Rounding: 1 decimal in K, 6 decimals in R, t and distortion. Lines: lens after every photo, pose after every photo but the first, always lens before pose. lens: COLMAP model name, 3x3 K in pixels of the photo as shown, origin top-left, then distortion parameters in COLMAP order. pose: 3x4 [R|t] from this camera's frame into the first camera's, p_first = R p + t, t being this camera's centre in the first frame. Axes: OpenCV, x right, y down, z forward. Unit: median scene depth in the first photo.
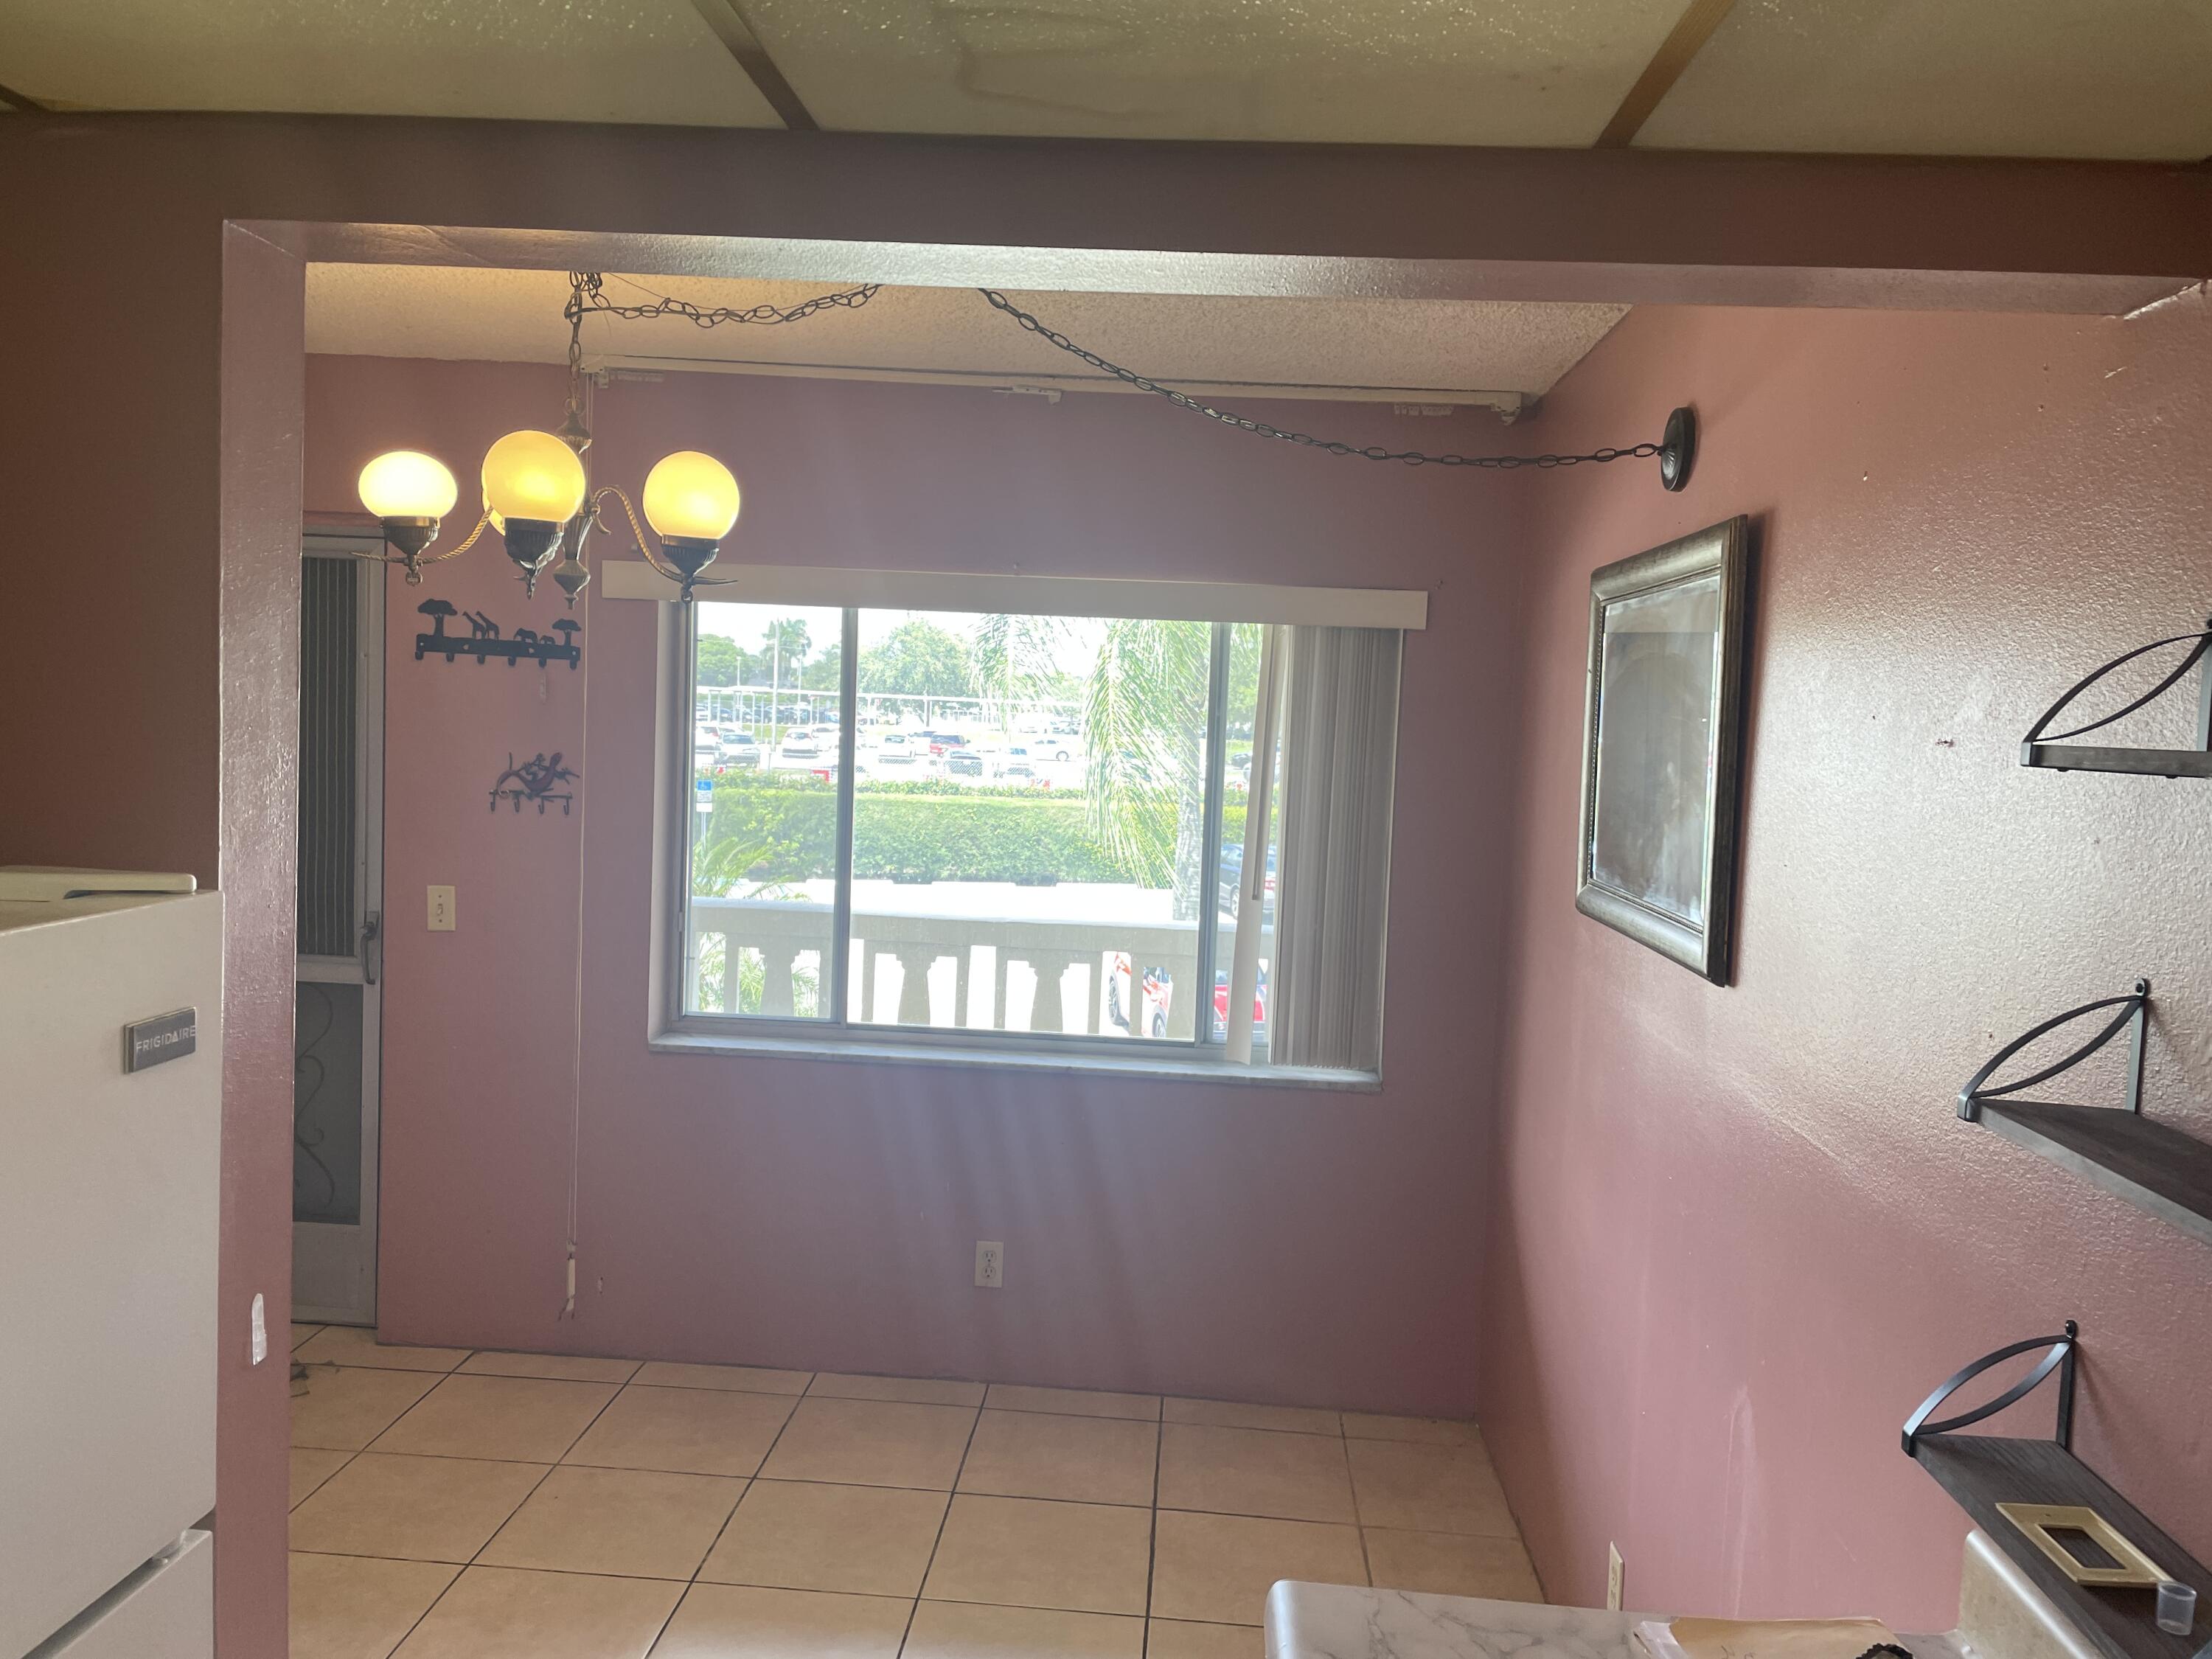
lens RADIAL K [[1678.3, 0, 1111.3], [0, 1678.3, 822.9], [0, 0, 1]] dist [0.072876, -0.103355]
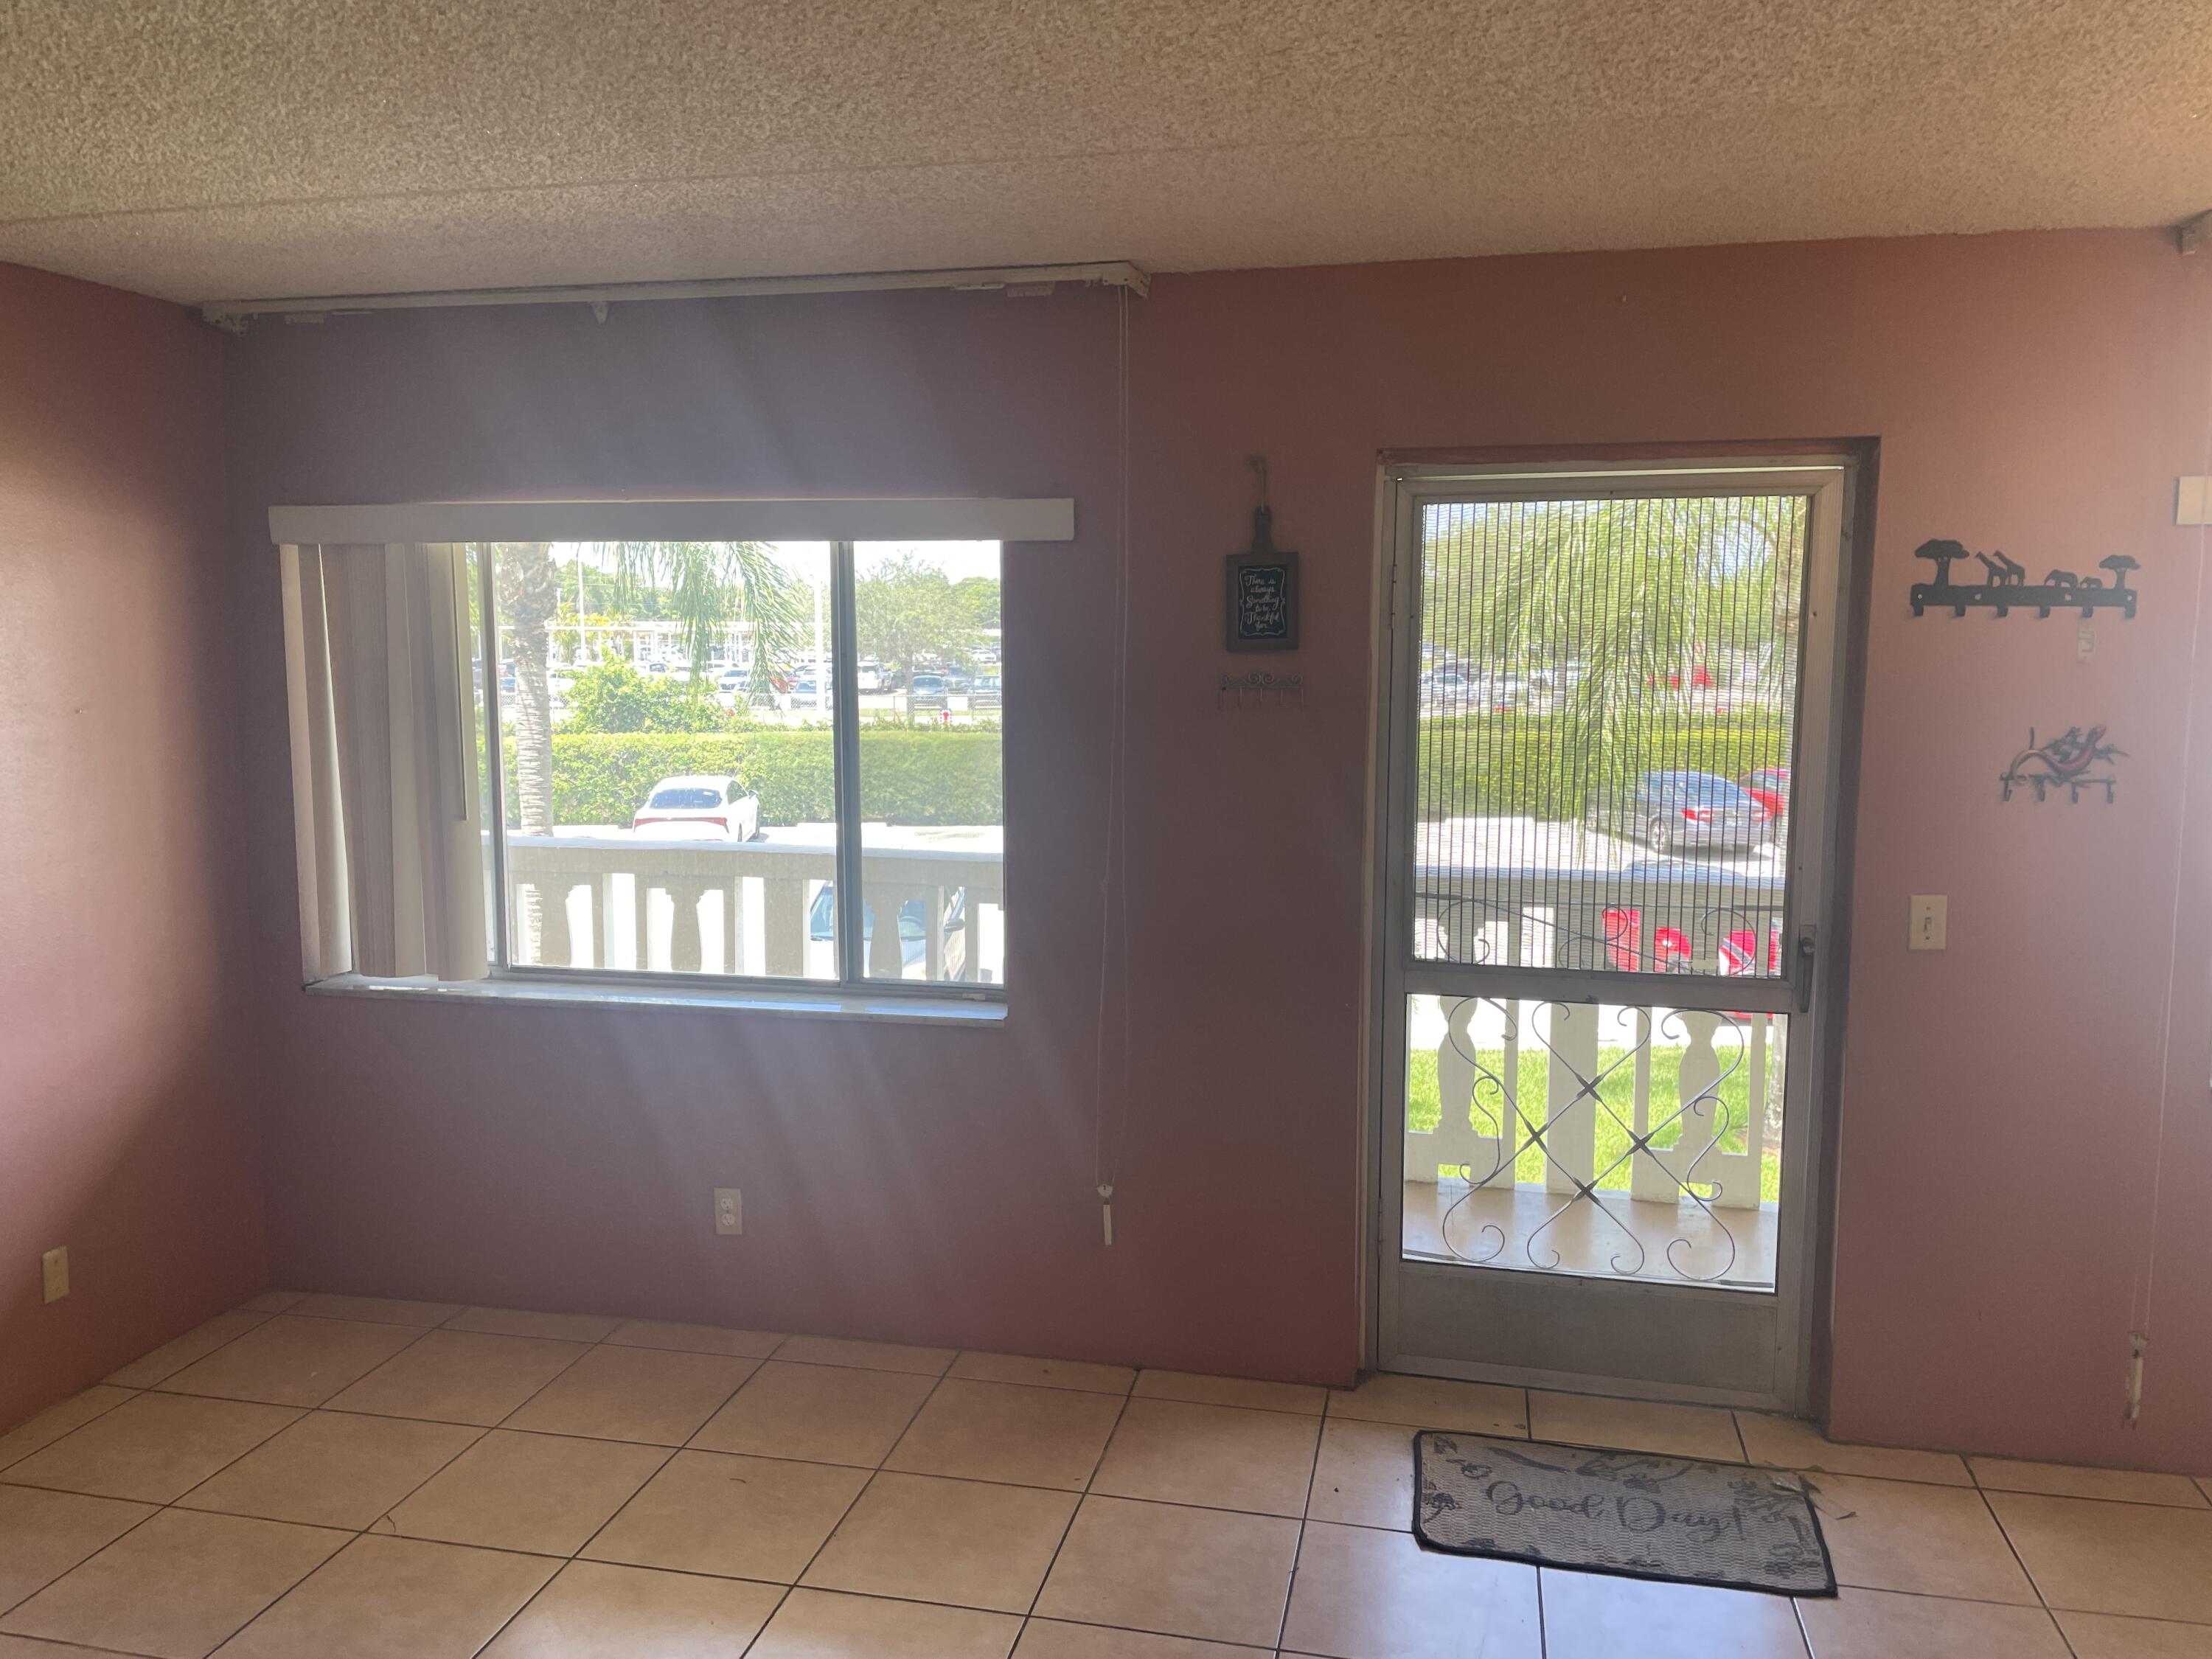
lens RADIAL K [[1678.3, 0, 1095.9], [0, 1678.3, 817.8], [0, 0, 1]] dist [0.072876, -0.103355]
pose [[0.986806, -0.026860, -0.159663, -0.667002], [0.033836, 0.998581, 0.041134, -0.047118], [0.158332, -0.045994, 0.986314, 0.139863]]
